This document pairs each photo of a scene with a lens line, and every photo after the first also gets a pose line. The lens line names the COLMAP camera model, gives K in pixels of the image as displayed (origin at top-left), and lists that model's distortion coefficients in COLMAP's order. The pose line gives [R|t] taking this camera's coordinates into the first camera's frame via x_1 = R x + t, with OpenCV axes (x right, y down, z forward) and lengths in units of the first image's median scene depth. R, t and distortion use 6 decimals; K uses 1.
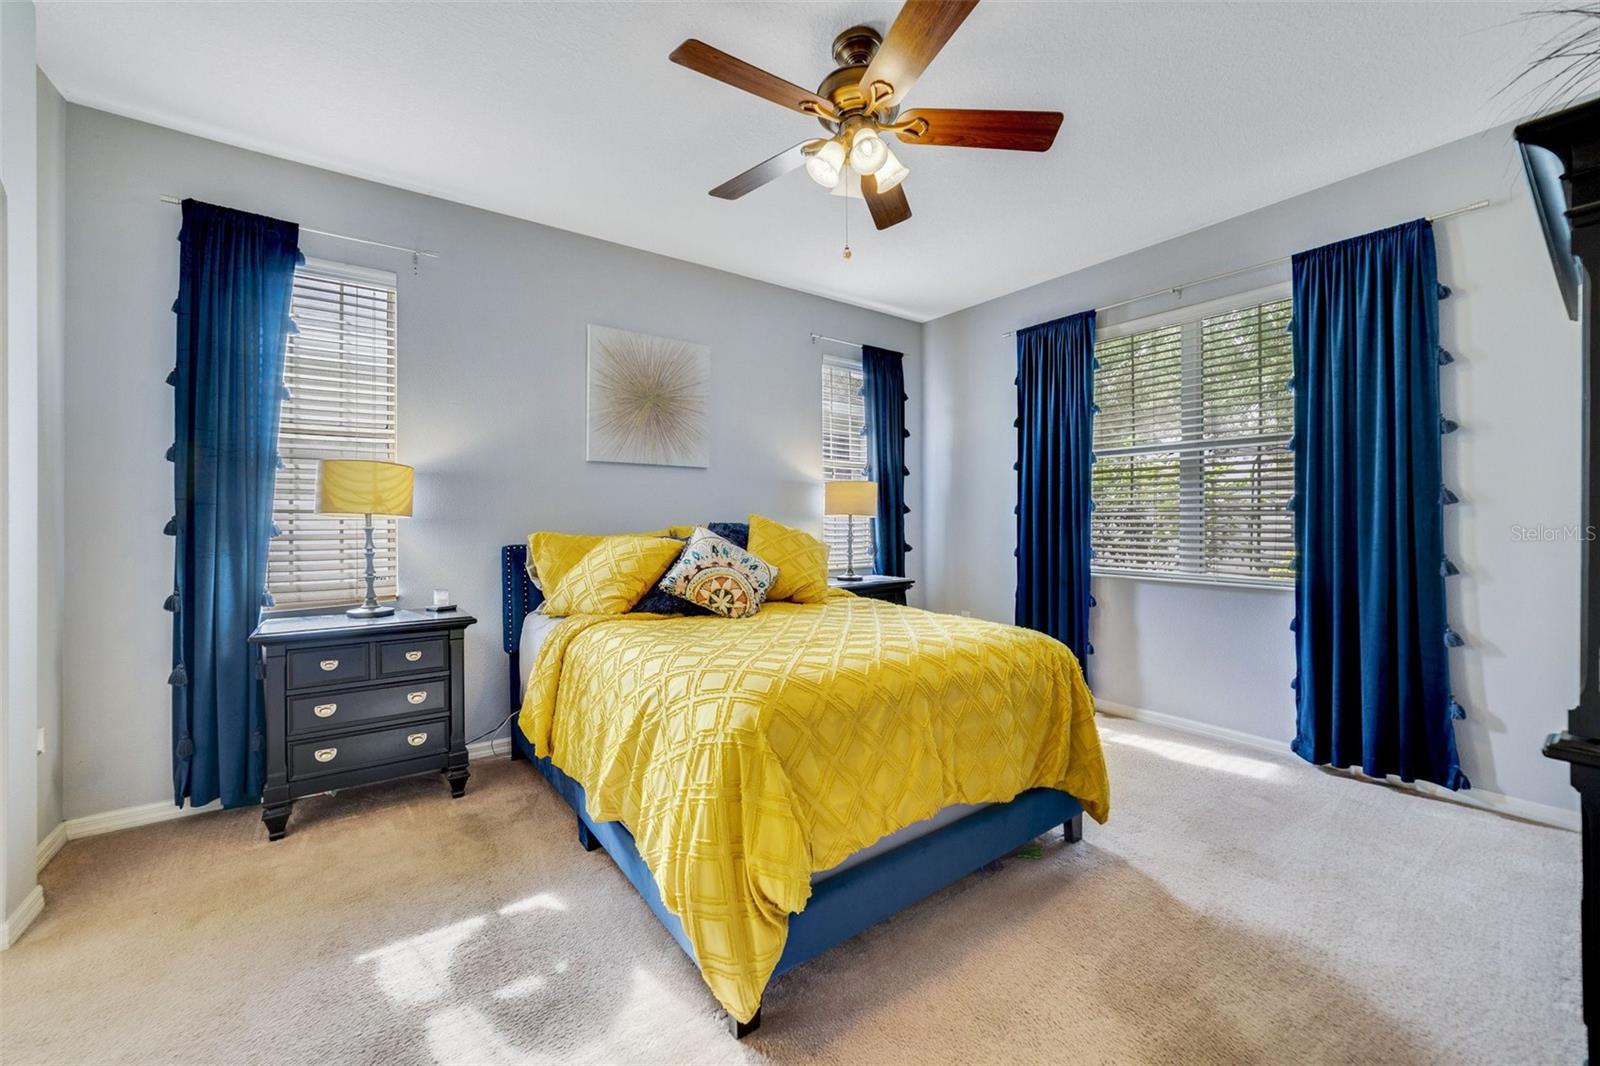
lens RADIAL K [[617.2, 0, 772.3], [0, 617.2, 507.5], [0, 0, 1]] dist [-0.013447, 0.005165]
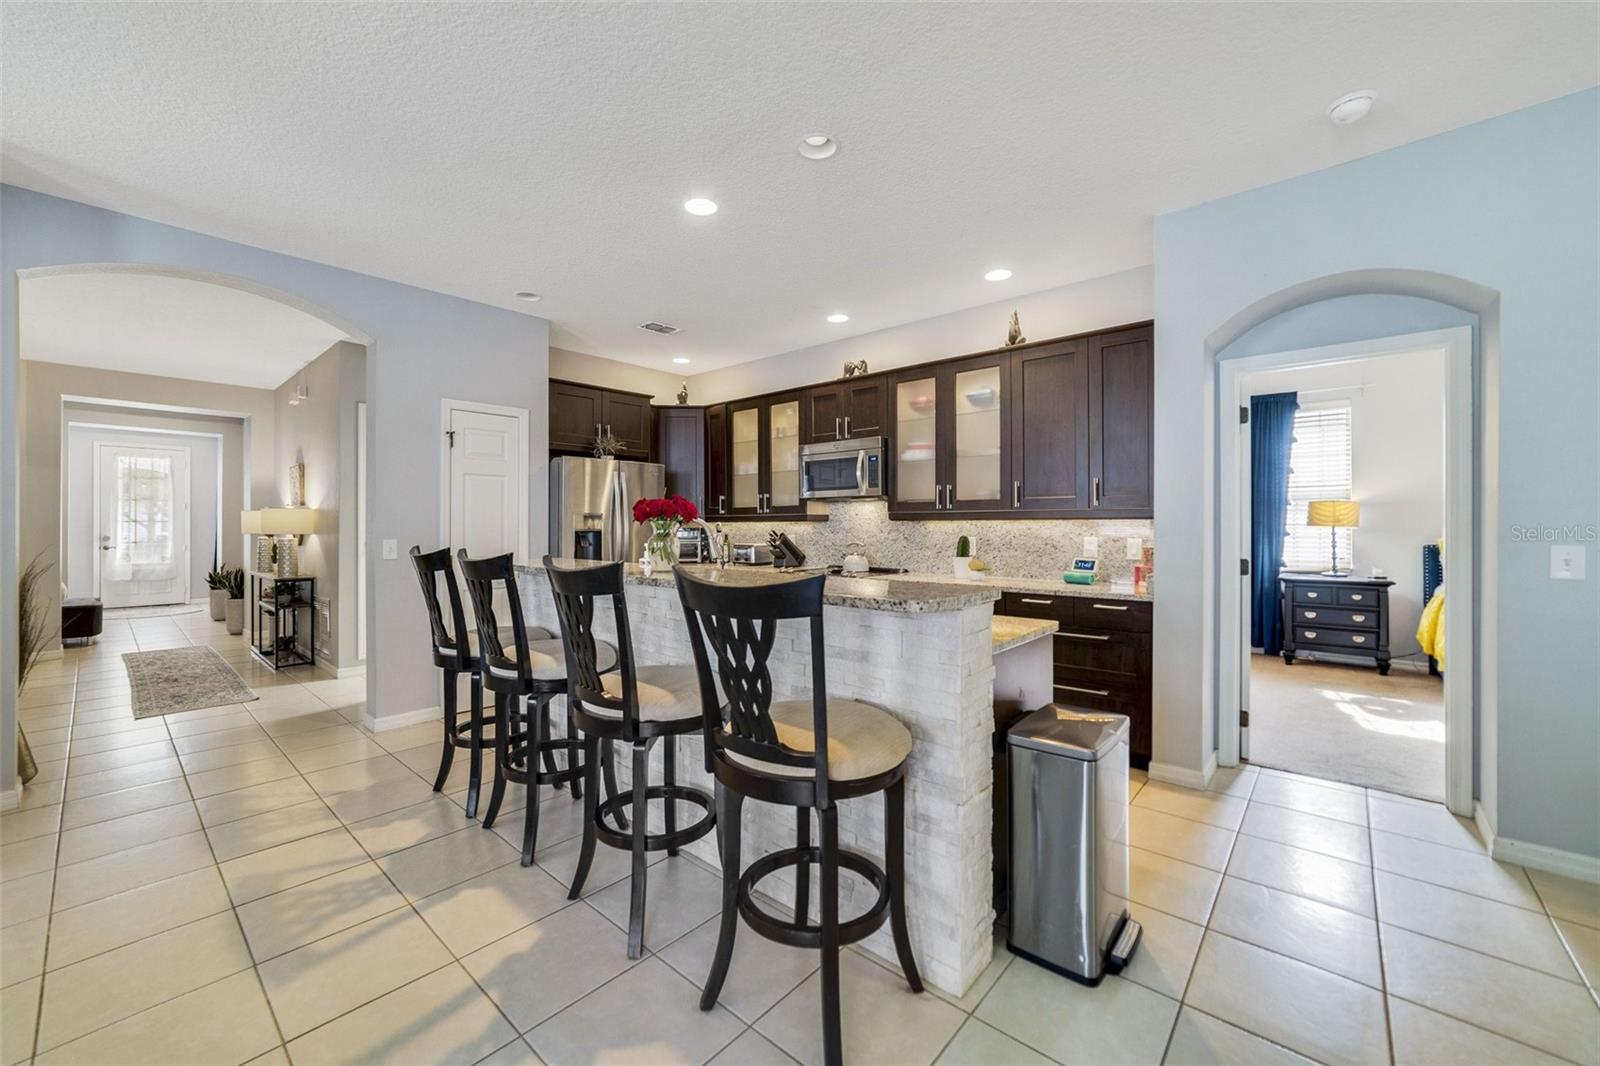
lens RADIAL K [[617.2, 0, 809.8], [0, 617.2, 534.4], [0, 0, 1]] dist [-0.013447, 0.005165]
pose [[0.248470, 0.012914, -0.968553, 0.908786], [0.016844, 0.999702, 0.017650, -0.026348], [0.968493, -0.020700, 0.248179, -1.222107]]
